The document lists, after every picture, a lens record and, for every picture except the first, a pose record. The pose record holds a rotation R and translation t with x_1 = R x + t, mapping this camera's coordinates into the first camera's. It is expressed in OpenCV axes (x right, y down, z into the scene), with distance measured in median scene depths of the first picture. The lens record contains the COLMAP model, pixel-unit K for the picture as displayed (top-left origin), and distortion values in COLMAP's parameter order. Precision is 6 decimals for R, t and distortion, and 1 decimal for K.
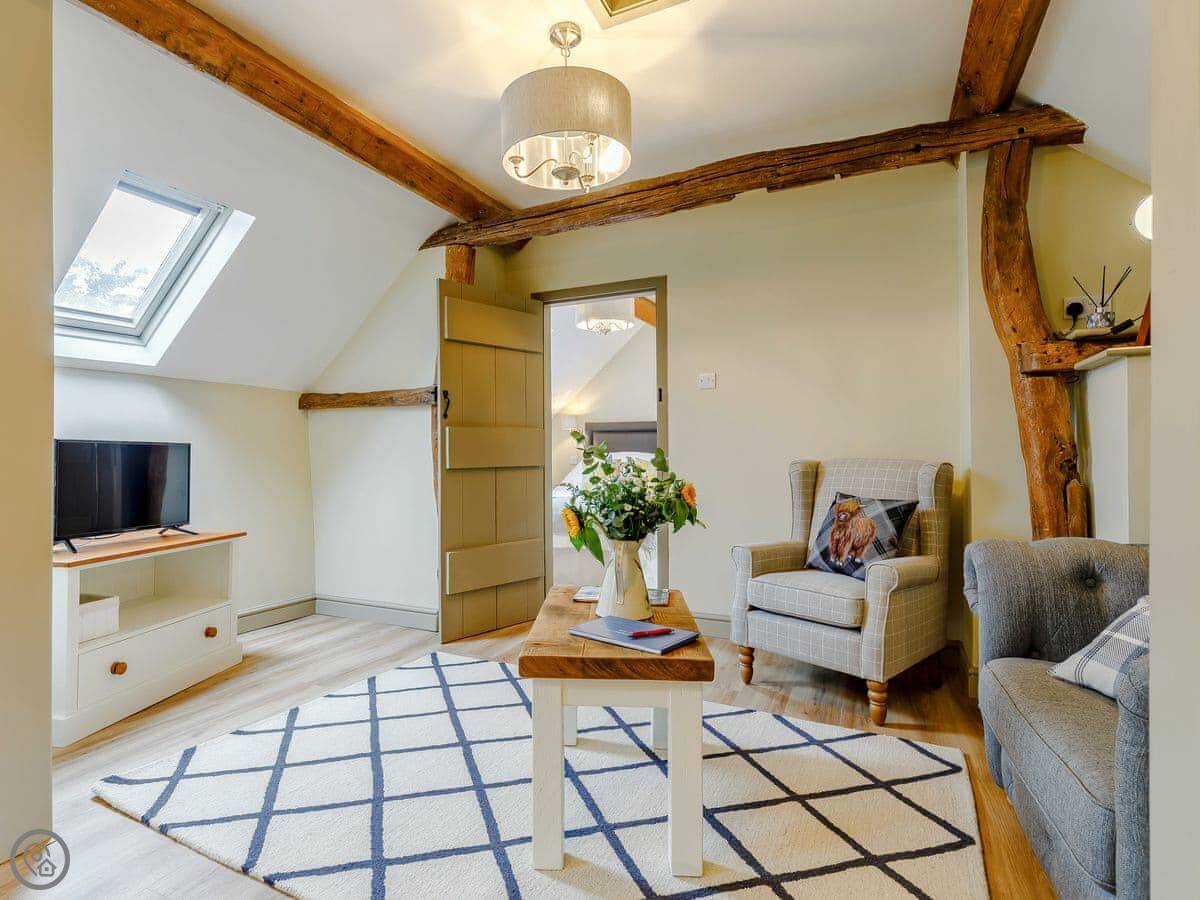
lens RADIAL K [[618.0, 0, 597.2], [0, 618.0, 458.2], [0, 0, 1]] dist [-0.003347, -0.000715]
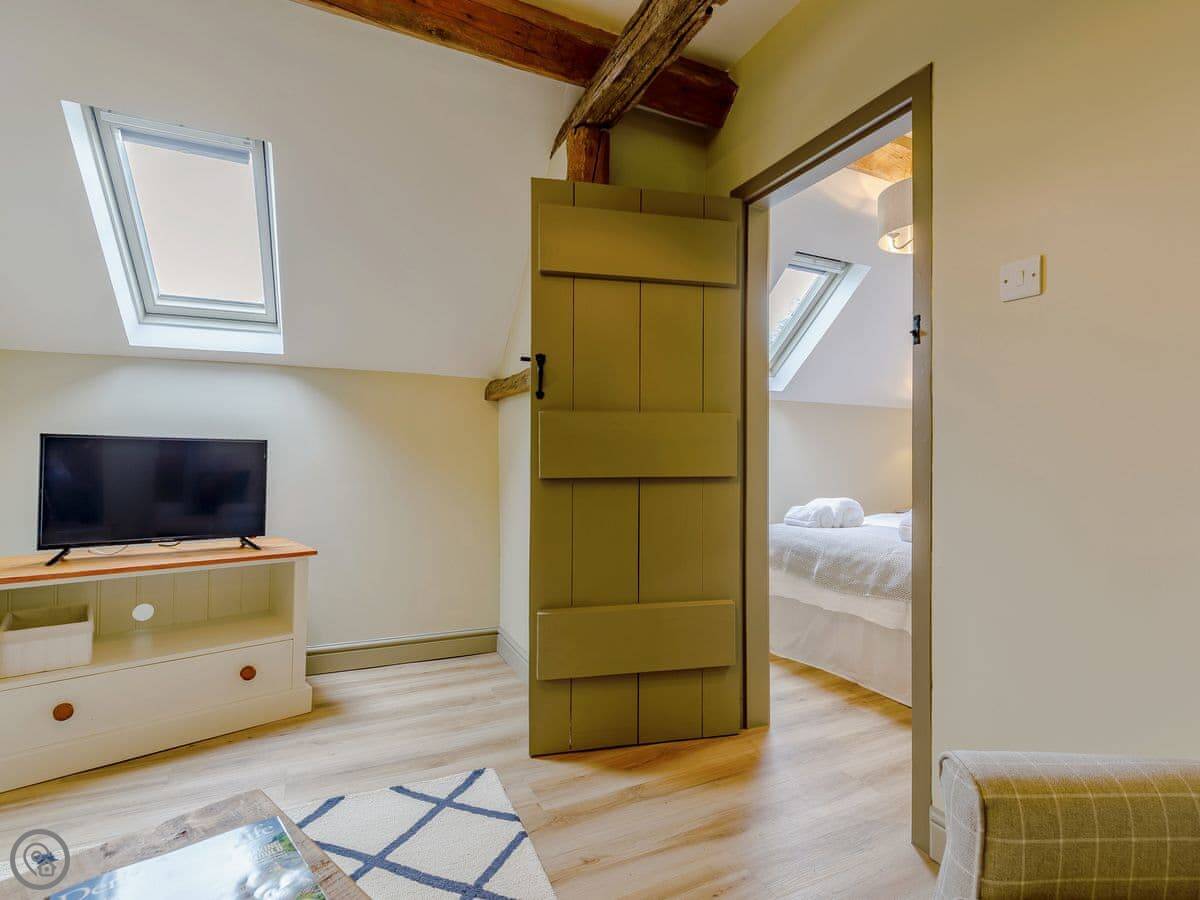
lens RADIAL K [[620.2, 0, 691.8], [0, 620.2, 453.4], [0, 0, 1]] dist [0.007751, 0.001311]
pose [[0.791623, 0.005223, -0.610987, 0.310540], [-0.014364, 0.999846, -0.010064, -0.004995], [0.610840, 0.016743, 0.791577, 0.664665]]
